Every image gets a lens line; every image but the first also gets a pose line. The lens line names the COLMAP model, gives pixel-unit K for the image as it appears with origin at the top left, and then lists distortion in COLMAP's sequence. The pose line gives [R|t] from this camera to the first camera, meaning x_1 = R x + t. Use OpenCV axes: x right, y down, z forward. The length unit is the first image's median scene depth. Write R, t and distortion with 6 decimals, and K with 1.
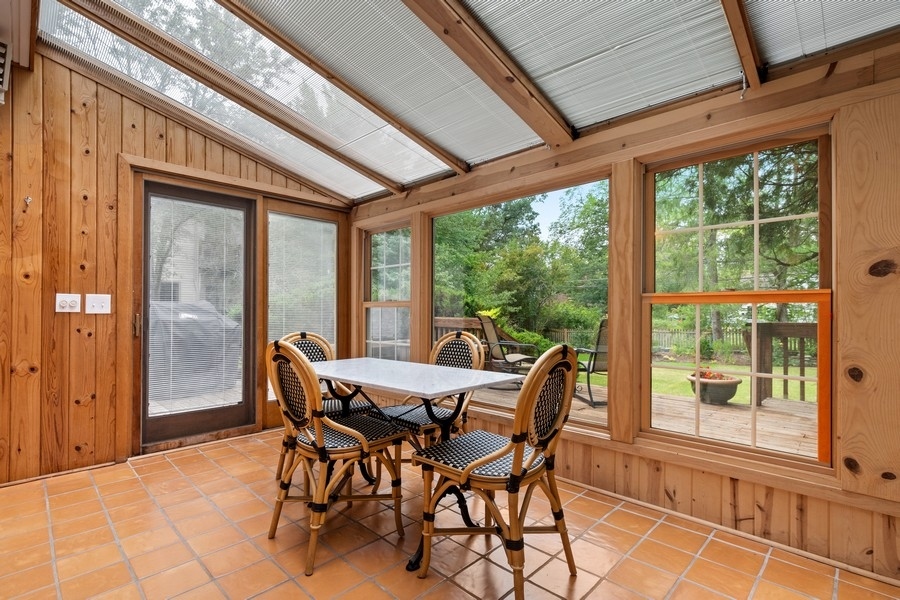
lens RADIAL K [[436.5, 0, 450.0], [0, 436.5, 300.0], [0, 0, 1]] dist [0.001148, 0.000120]
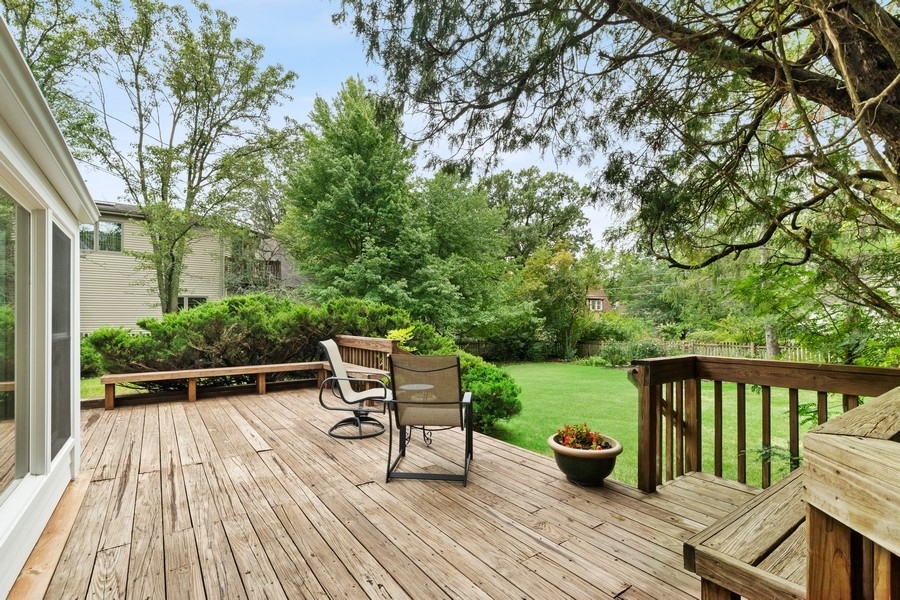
lens RADIAL K [[419.8, 0, 447.2], [0, 419.8, 311.2], [0, 0, 1]] dist [-0.001352, -0.000442]
pose [[0.984608, -0.006332, -0.174663, 0.106090], [0.007500, 0.999954, 0.006027, -0.005112], [0.174616, -0.007245, 0.984610, 0.072068]]
